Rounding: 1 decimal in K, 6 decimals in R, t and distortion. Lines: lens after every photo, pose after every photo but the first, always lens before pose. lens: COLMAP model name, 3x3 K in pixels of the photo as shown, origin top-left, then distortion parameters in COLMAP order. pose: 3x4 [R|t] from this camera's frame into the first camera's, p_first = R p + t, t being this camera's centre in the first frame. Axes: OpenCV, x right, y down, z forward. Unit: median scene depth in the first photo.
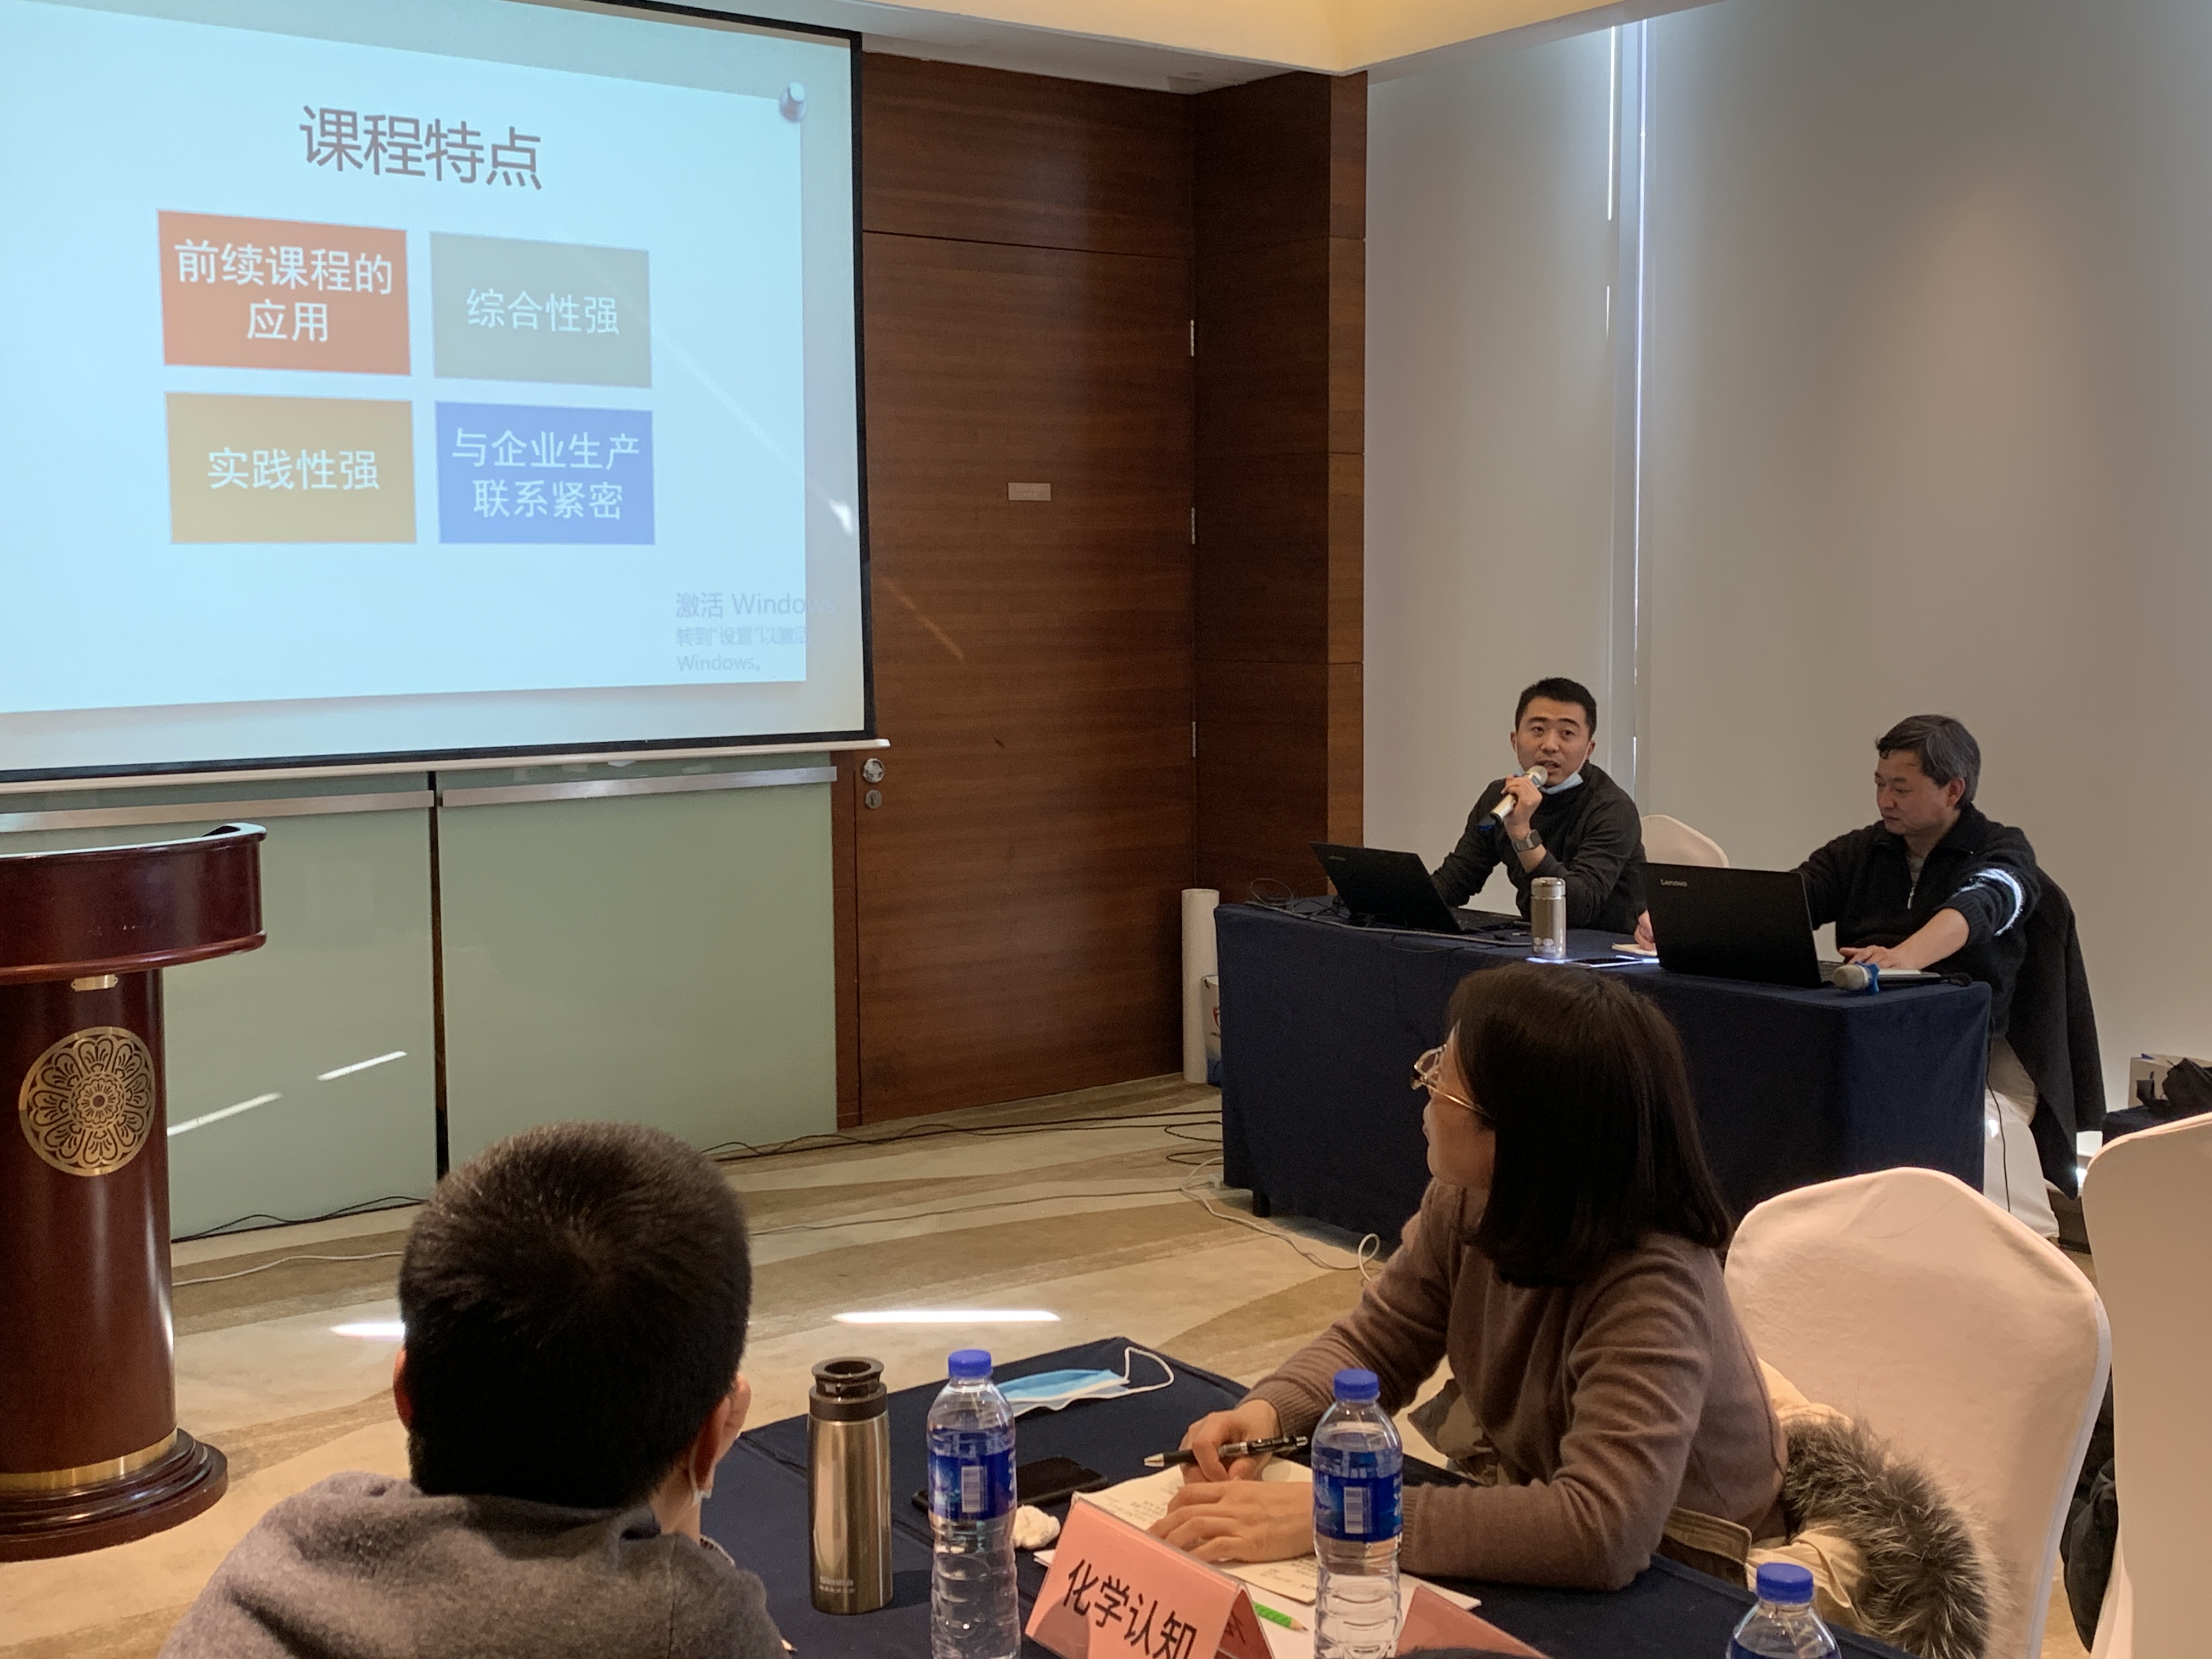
lens RADIAL K [[2539.8, 0, 1103.6], [0, 2539.8, 843.1], [0, 0, 1]] dist [0.006164, 0.000000]
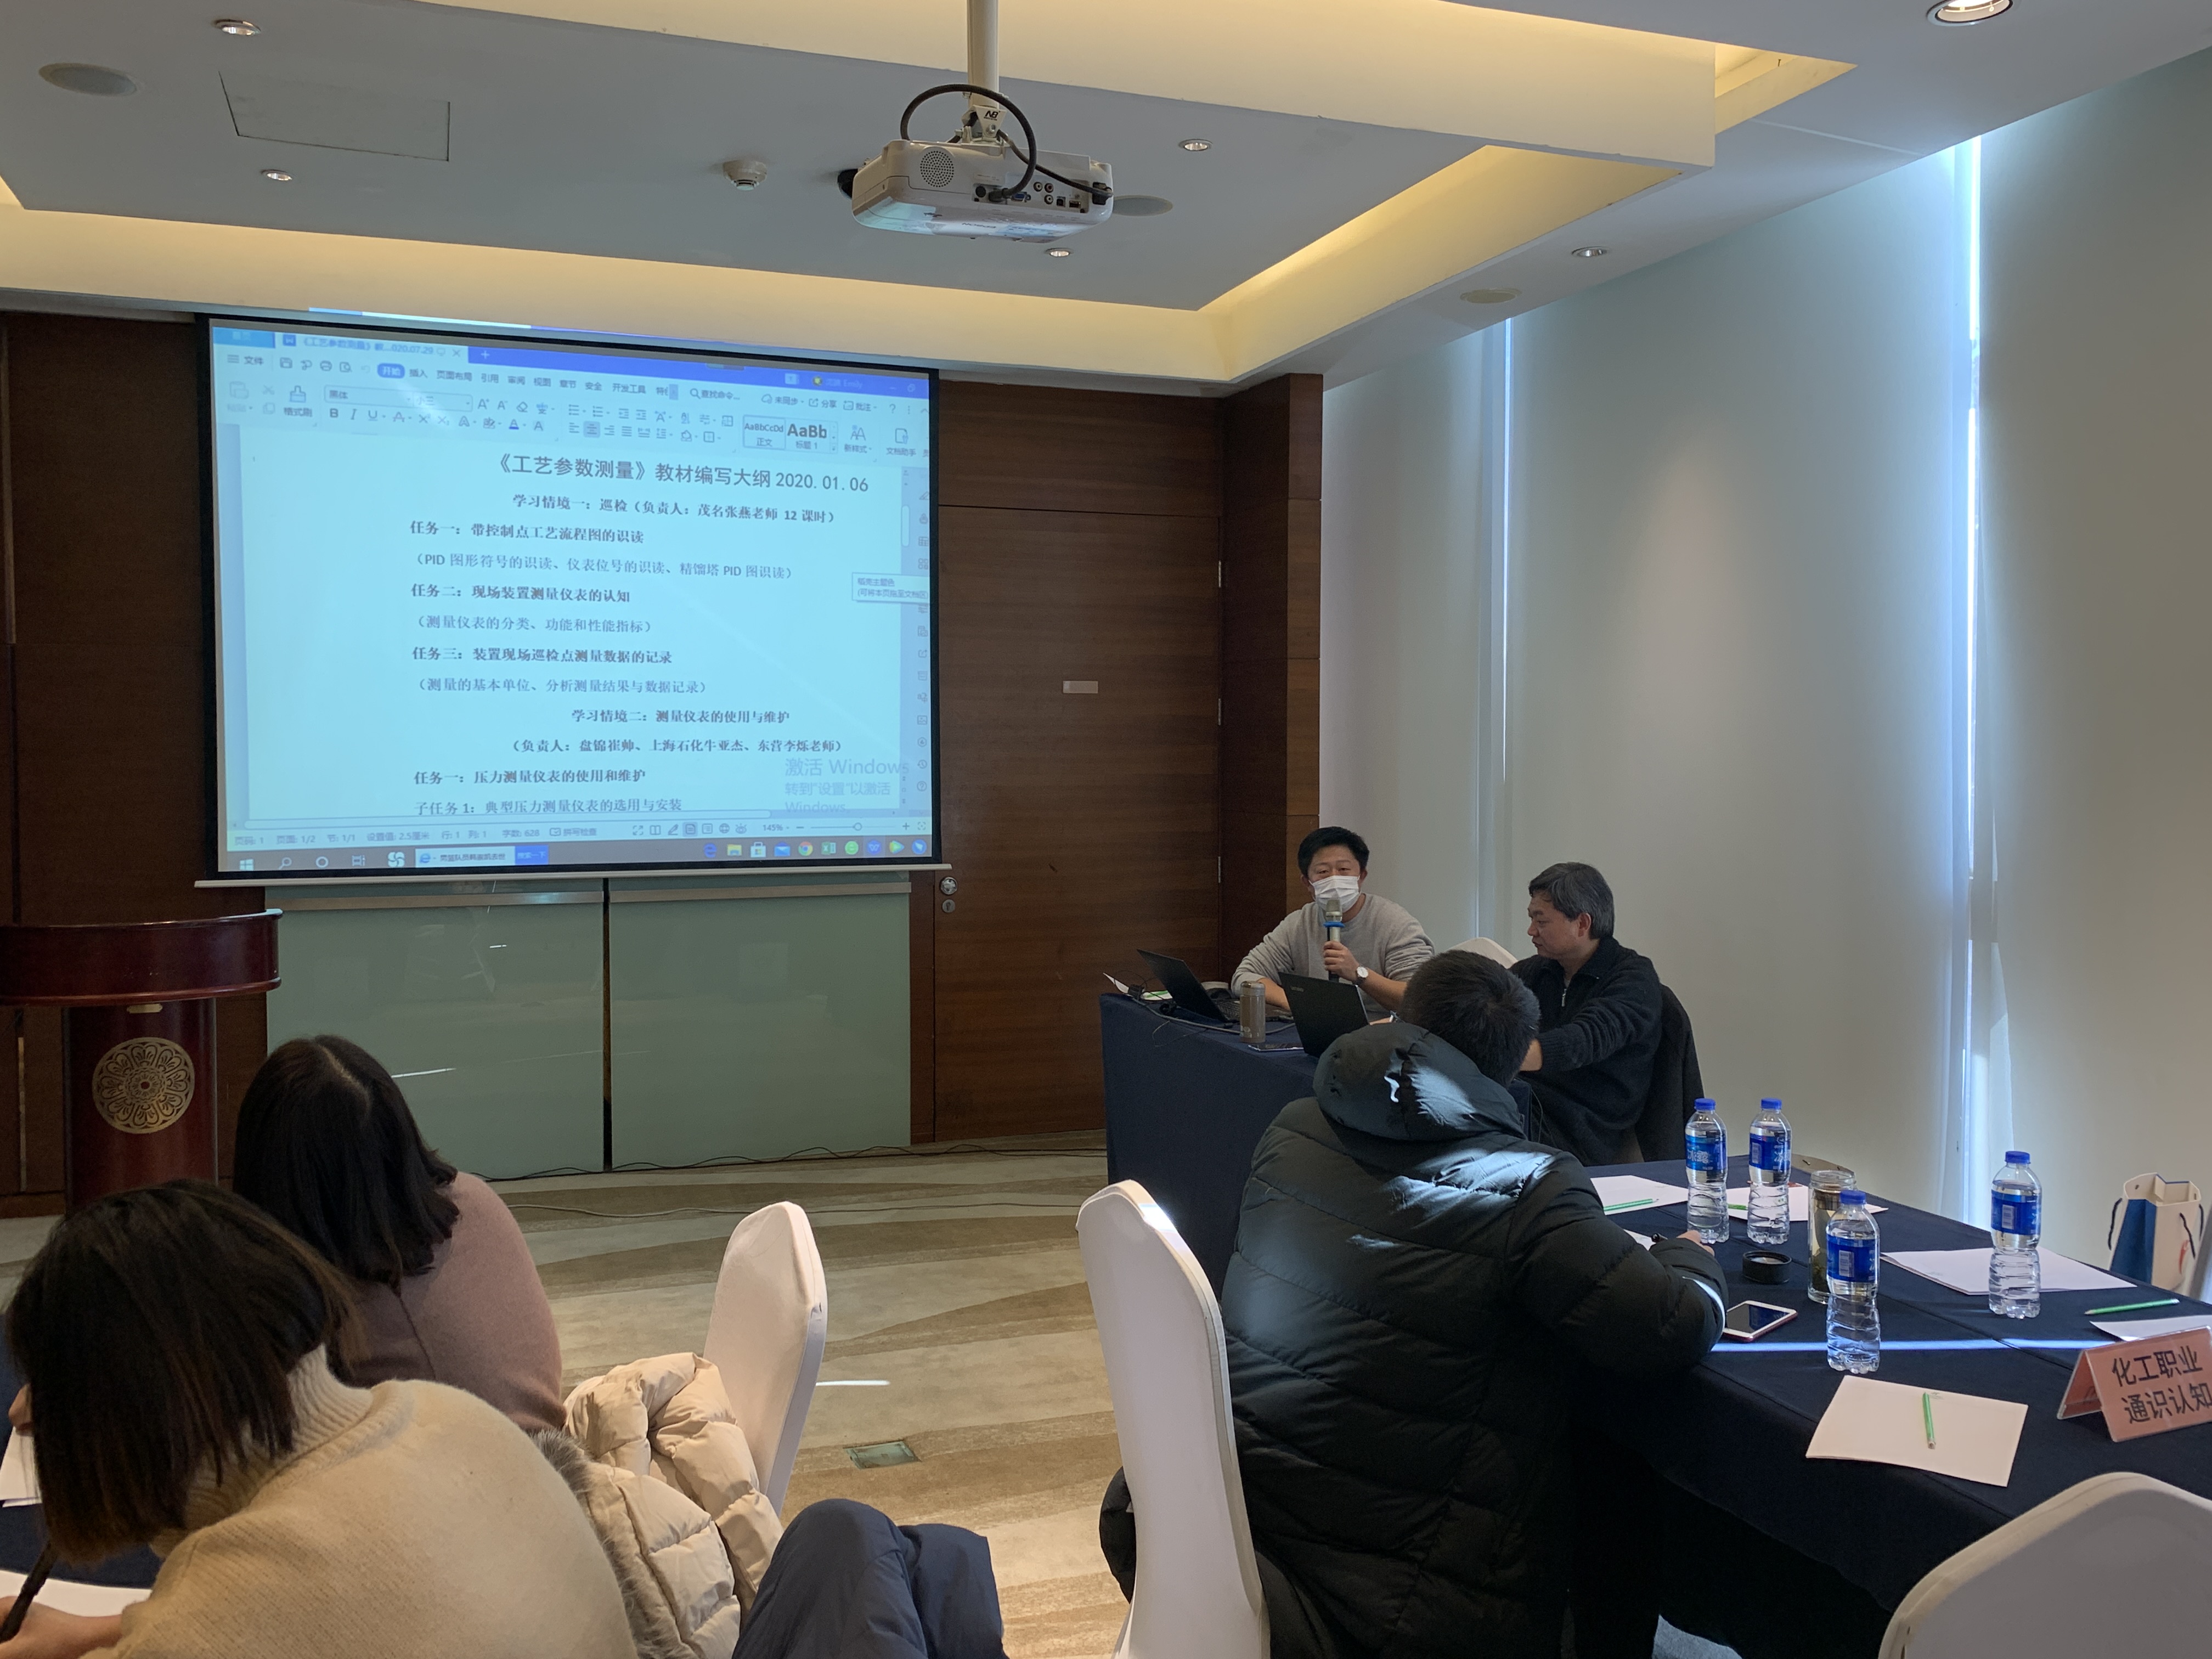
lens RADIAL K [[1835.4, 0, 1111.9], [0, 1835.4, 808.1], [0, 0, 1]] dist [-0.057018, -0.007461]
pose [[0.966364, 0.015998, -0.256681, 0.270125], [-0.034170, 0.997202, -0.066492, -0.007981], [0.254899, 0.073026, 0.964206, 0.053940]]
